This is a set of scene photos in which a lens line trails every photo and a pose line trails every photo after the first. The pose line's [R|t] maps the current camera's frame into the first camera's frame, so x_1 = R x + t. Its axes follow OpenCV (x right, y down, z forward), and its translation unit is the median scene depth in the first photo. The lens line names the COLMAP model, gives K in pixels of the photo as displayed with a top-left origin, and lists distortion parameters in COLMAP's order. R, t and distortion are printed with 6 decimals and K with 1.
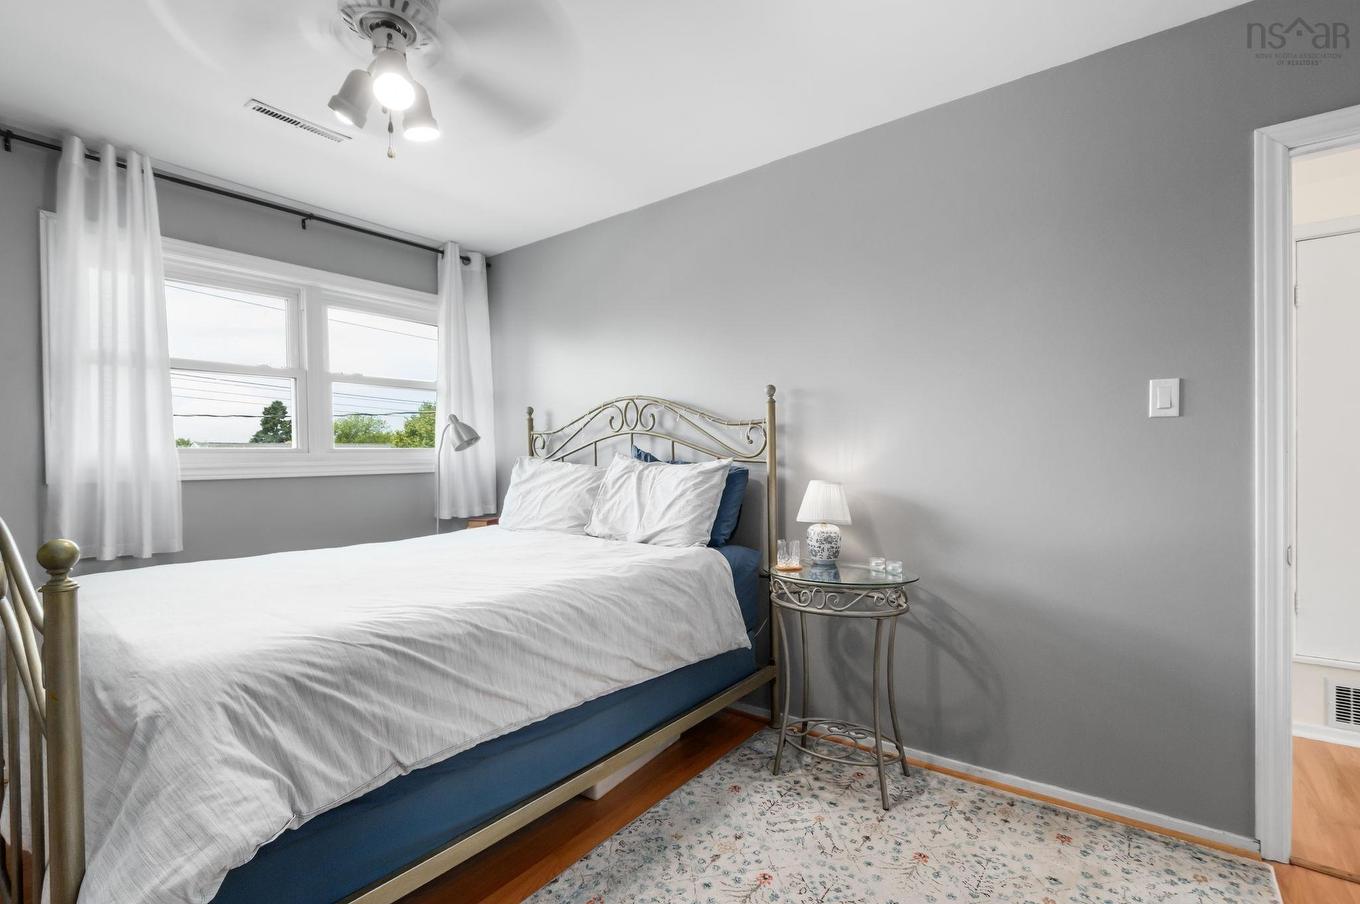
lens RADIAL K [[602.1, 0, 688.6], [0, 602.1, 463.1], [0, 0, 1]] dist [0.004152, -0.003844]
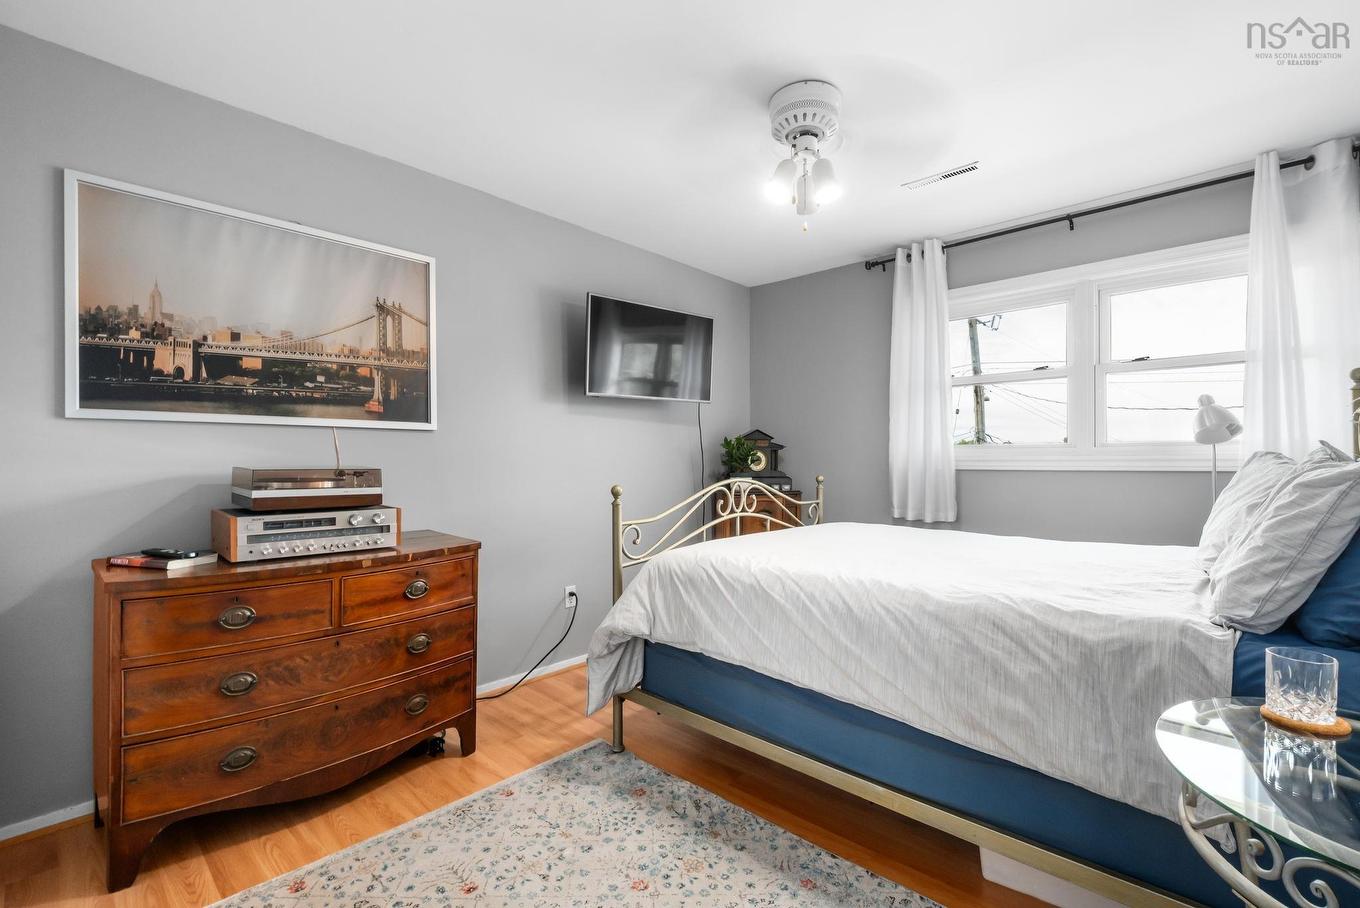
lens RADIAL K [[602.1, 0, 687.7], [0, 602.1, 451.2], [0, 0, 1]] dist [0.004152, -0.003844]
pose [[-0.085003, 0.000590, -0.996381, 0.706602], [-0.005540, 0.999984, 0.001065, -0.013493], [0.996365, 0.005610, -0.084999, 0.690505]]
